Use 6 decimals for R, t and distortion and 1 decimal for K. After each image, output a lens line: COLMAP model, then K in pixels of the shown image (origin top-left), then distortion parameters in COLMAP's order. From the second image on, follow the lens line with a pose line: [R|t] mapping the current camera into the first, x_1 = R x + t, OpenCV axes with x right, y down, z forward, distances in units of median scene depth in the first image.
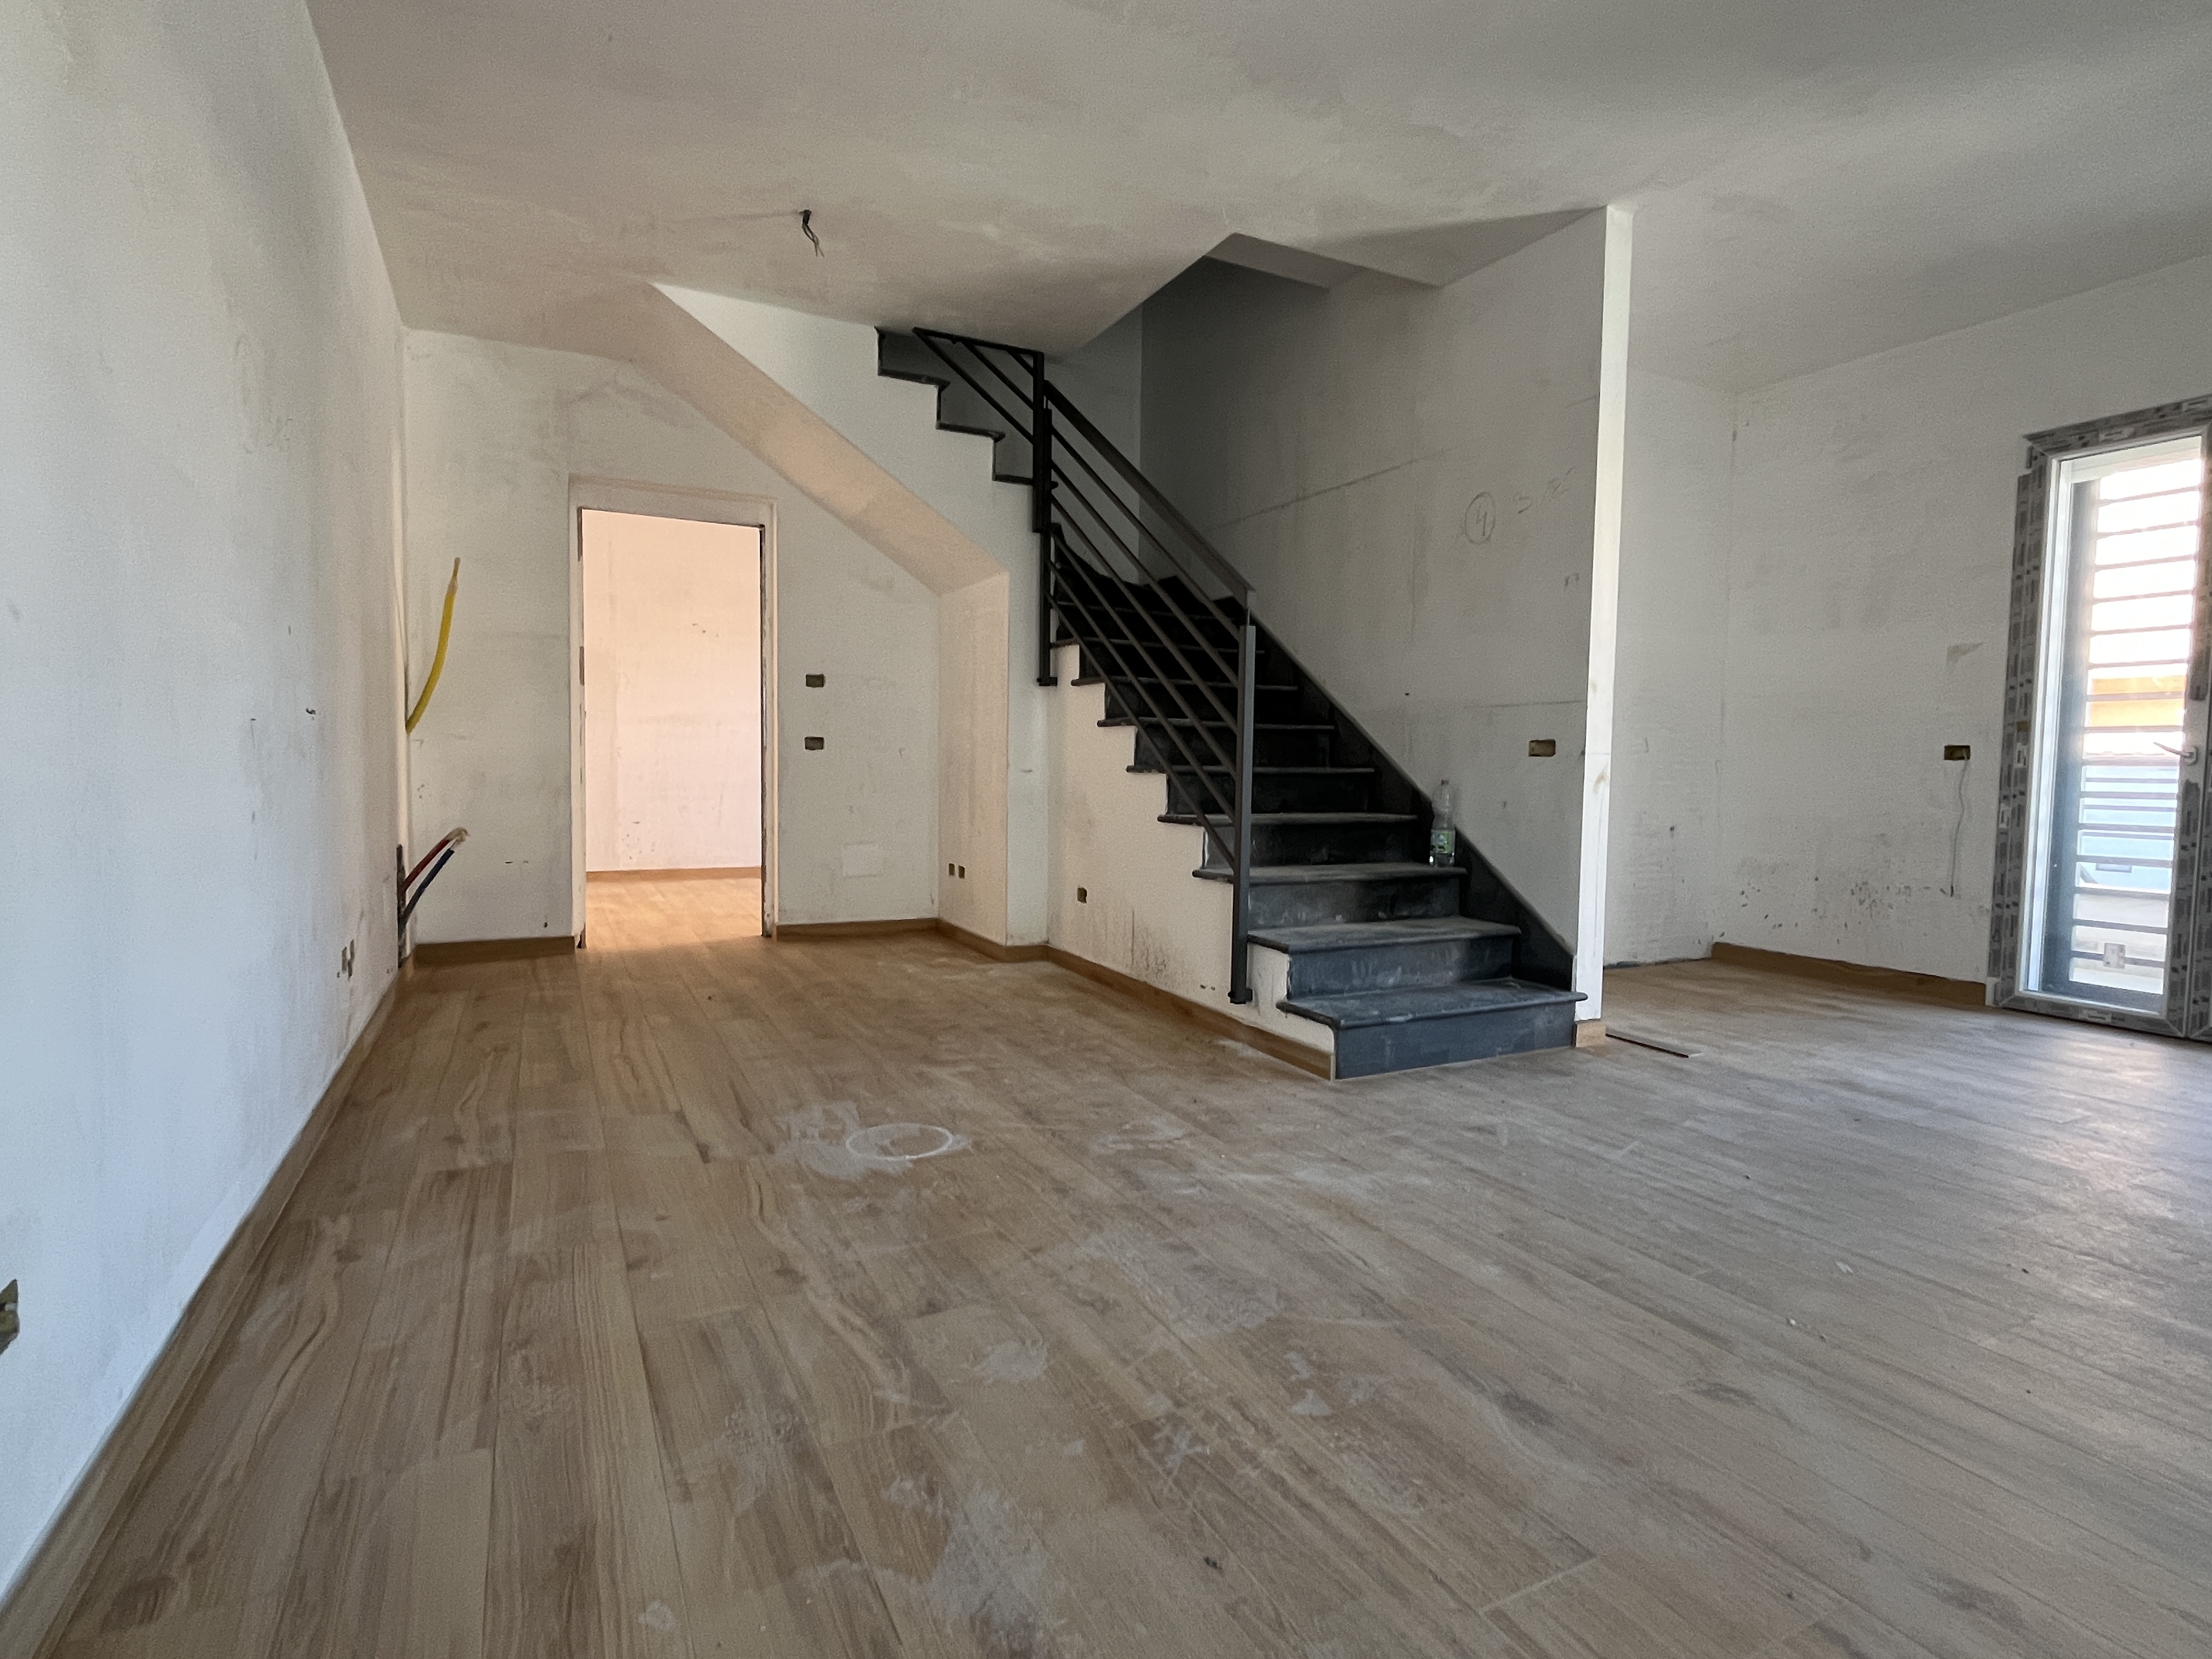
lens RADIAL K [[1138.1, 0, 1106.0], [0, 1138.1, 829.5], [0, 0, 1]] dist [-0.003711, -0.000796]
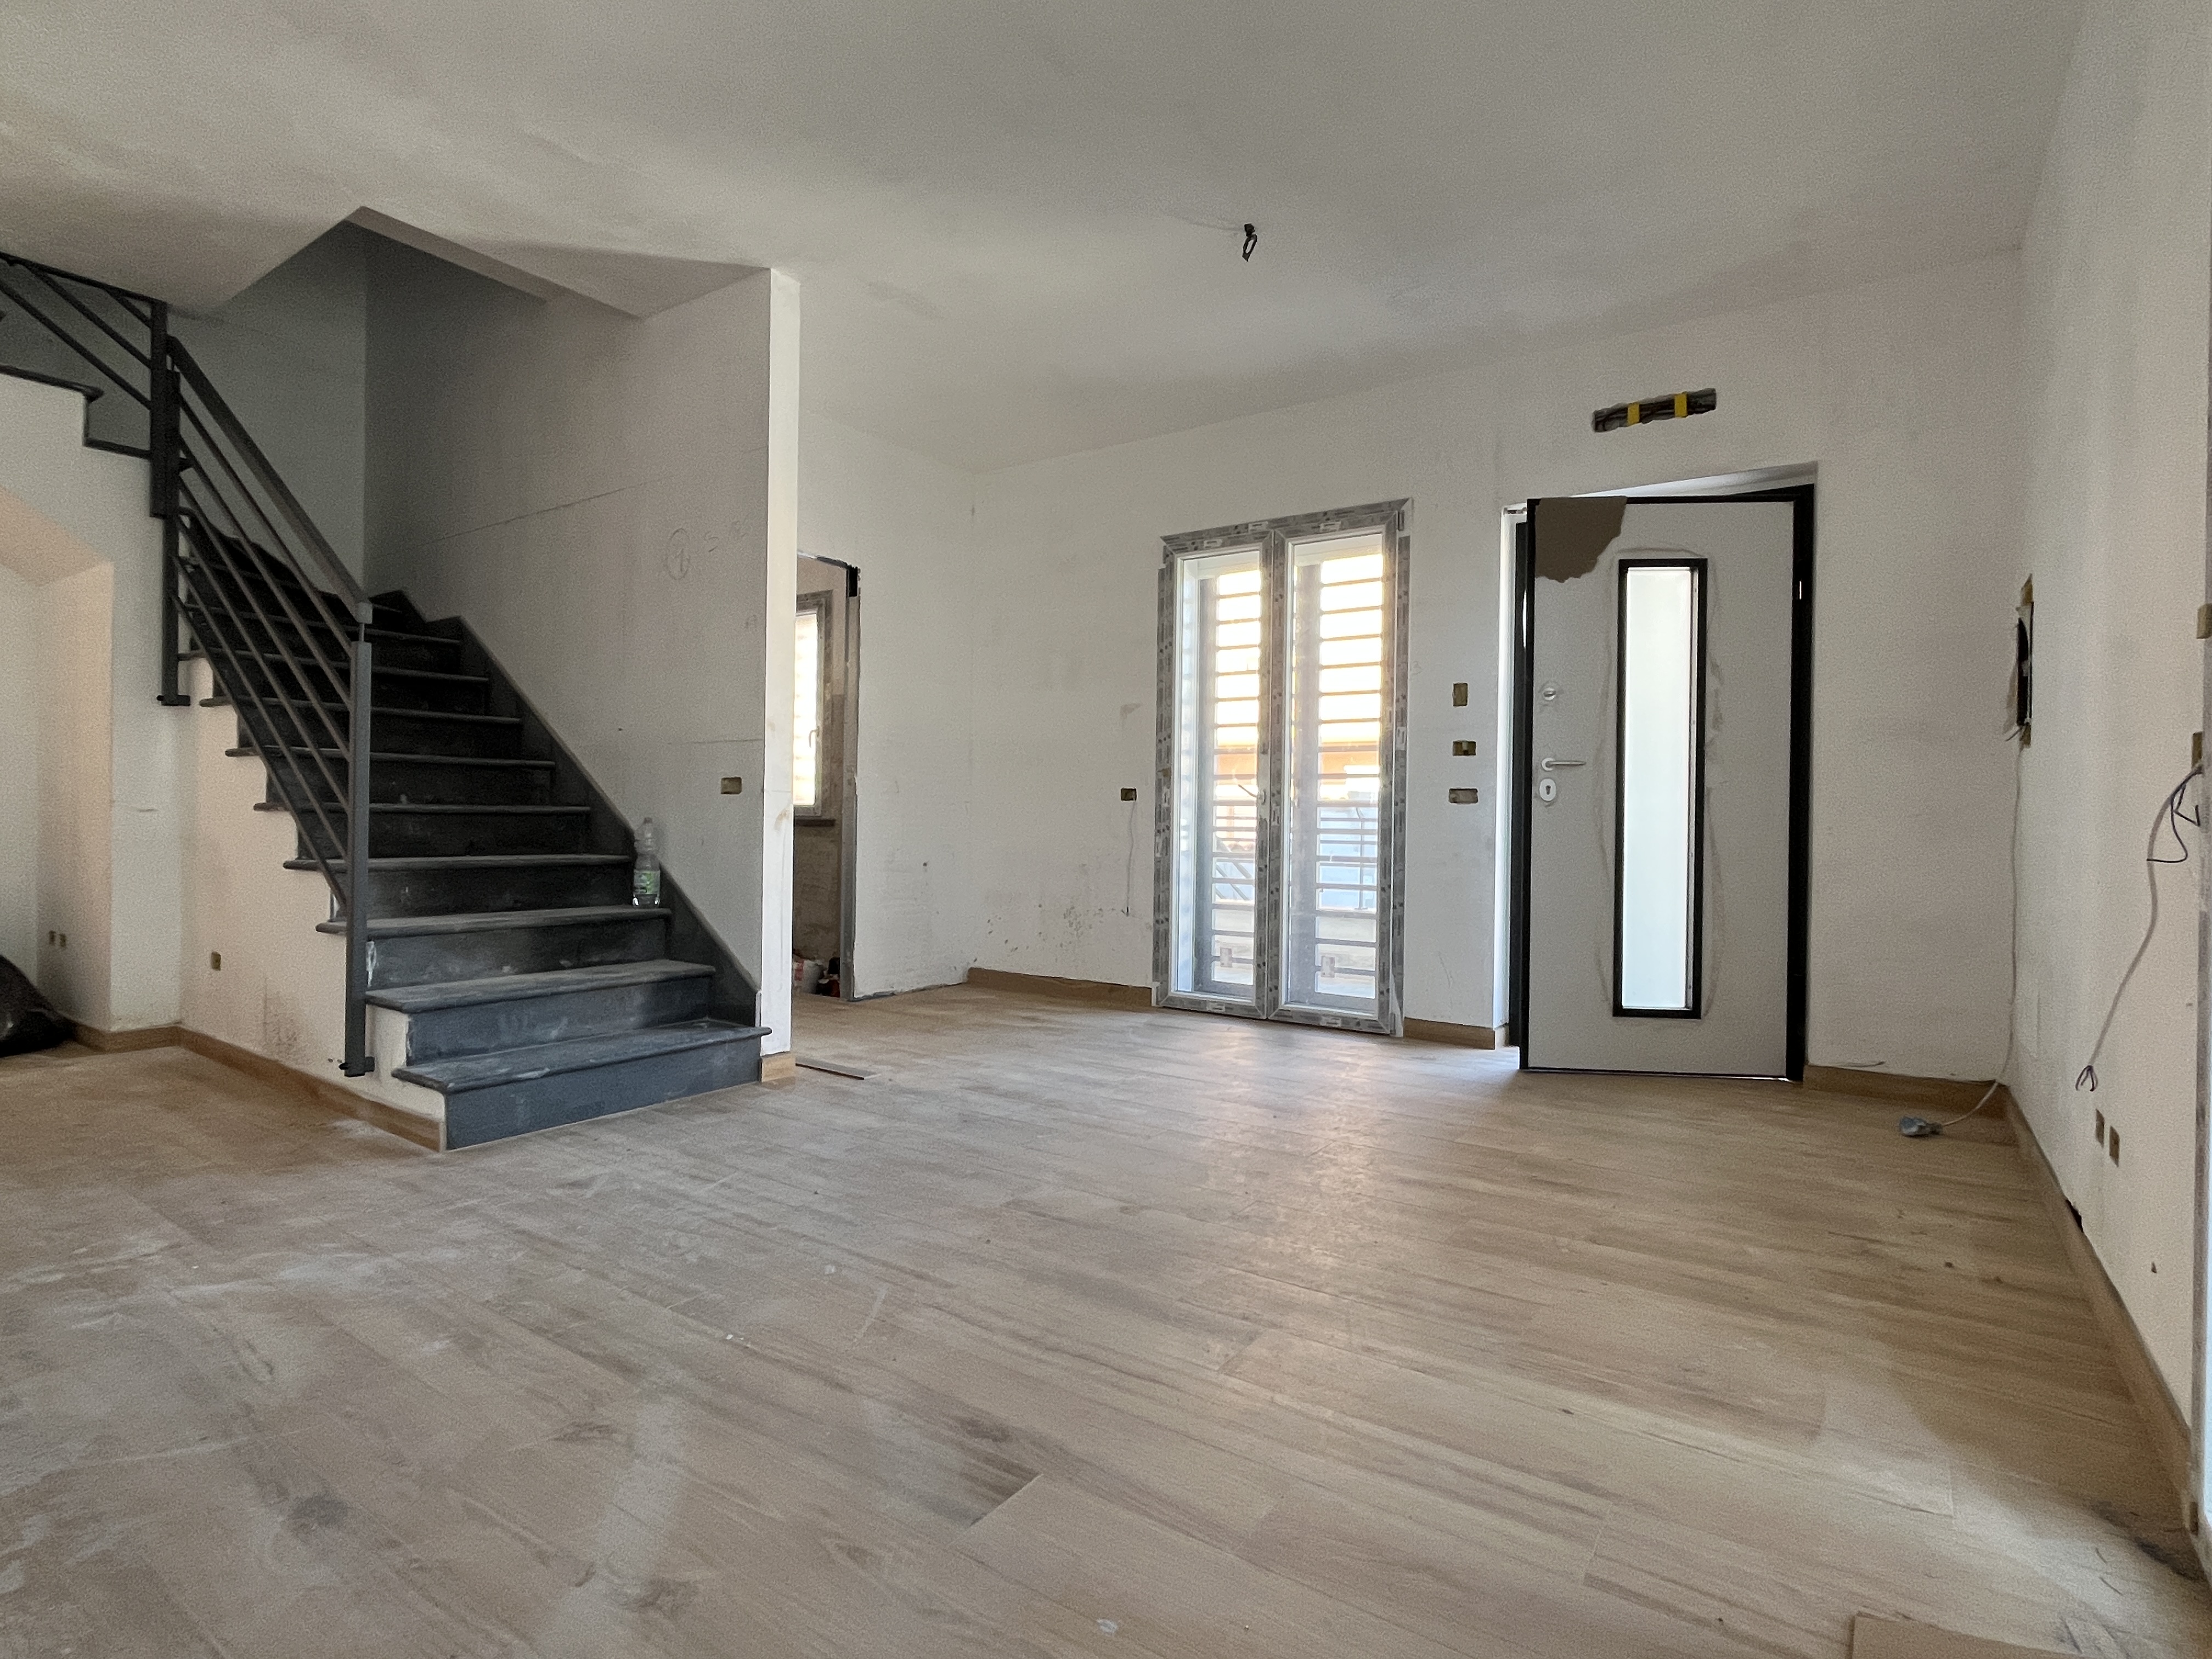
lens RADIAL K [[1133.2, 0, 1128.0], [0, 1133.2, 821.7], [0, 0, 1]] dist [-0.005526, -0.001524]
pose [[0.873406, -0.004372, 0.486972, 0.208525], [0.027372, 0.998820, -0.040126, 0.010261], [-0.486222, 0.048376, 0.872495, -0.042844]]
